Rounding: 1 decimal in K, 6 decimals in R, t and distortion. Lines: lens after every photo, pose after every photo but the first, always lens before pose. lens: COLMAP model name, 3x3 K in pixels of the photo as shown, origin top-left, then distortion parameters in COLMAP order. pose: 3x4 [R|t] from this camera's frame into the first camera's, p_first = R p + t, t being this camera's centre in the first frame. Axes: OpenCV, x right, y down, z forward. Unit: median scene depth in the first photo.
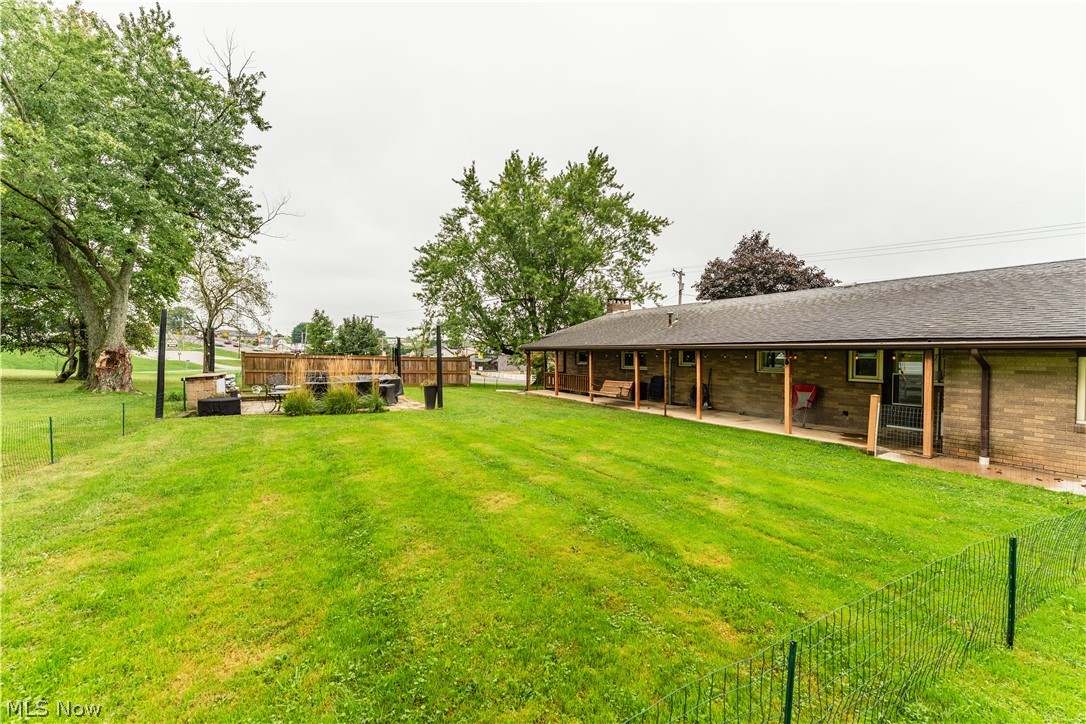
lens RADIAL K [[442.5, 0, 540.6], [0, 442.5, 359.5], [0, 0, 1]] dist [-0.000337, 0.000009]
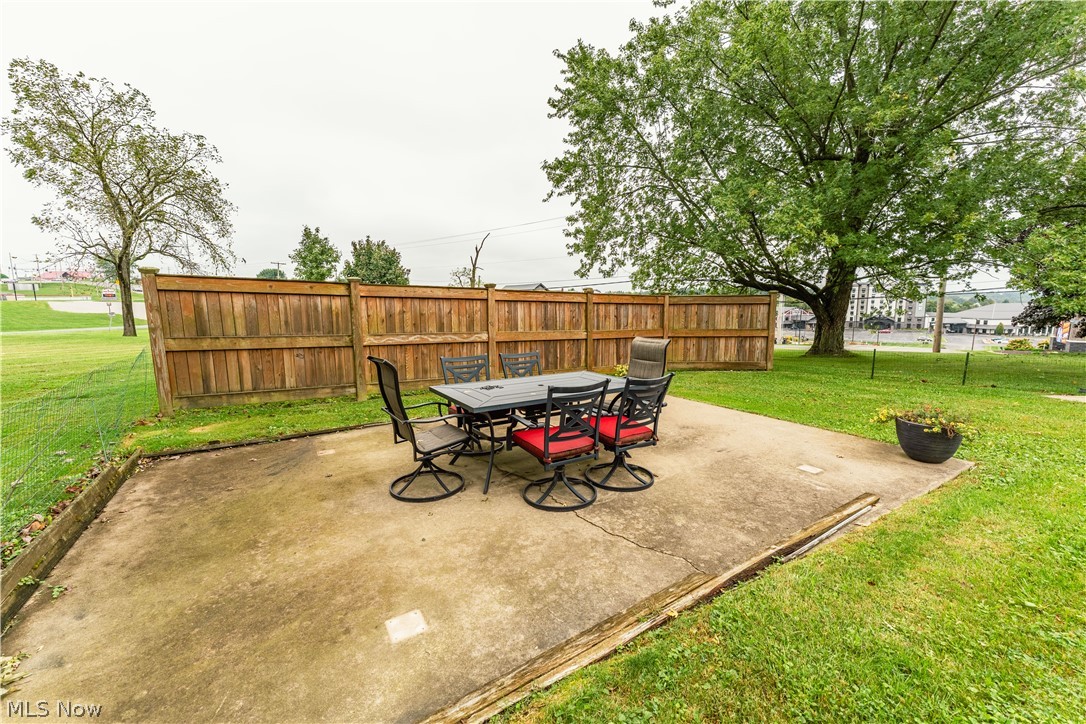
lens RADIAL K [[442.5, 0, 540.5], [0, 442.5, 365.8], [0, 0, 1]] dist [-0.000337, 0.000009]
pose [[0.998319, -0.016274, 0.055628, -0.394413], [0.008954, 0.991554, 0.129388, 0.004734], [-0.057264, -0.128673, 0.990032, 0.621792]]
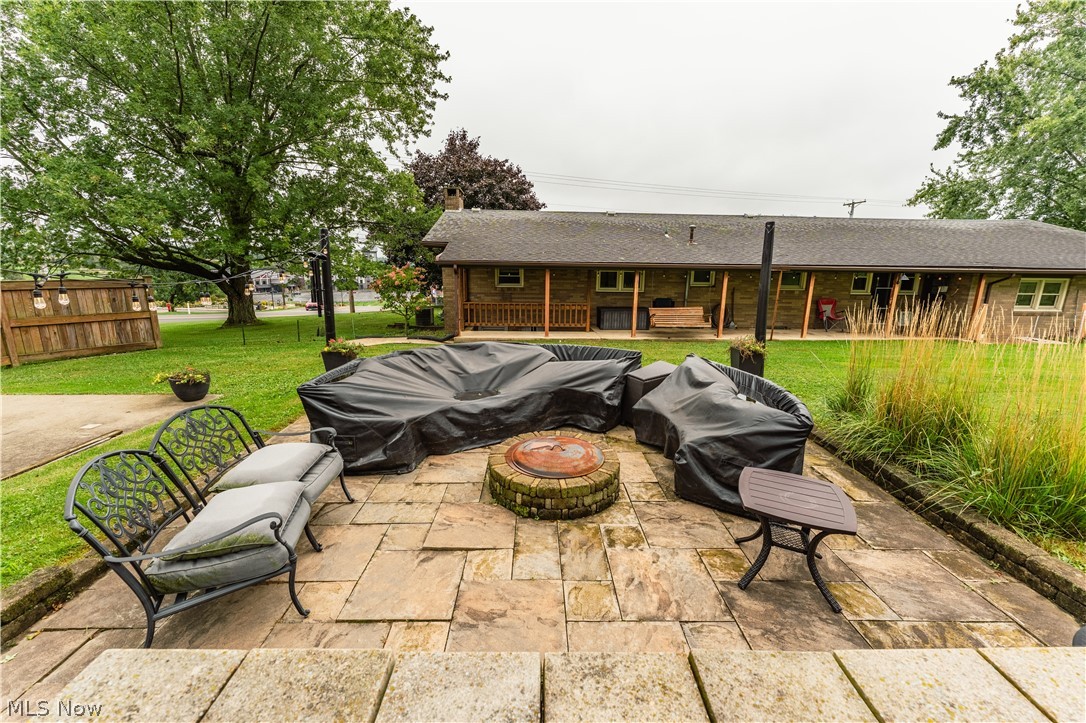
lens RADIAL K [[442.5, 0, 536.3], [0, 442.5, 361.2], [0, 0, 1]] dist [-0.000337, 0.000009]
pose [[0.462970, -0.185923, 0.866655, -0.374434], [0.003679, 0.978148, 0.207876, -0.014391], [-0.886366, -0.093052, 0.453538, 0.476099]]
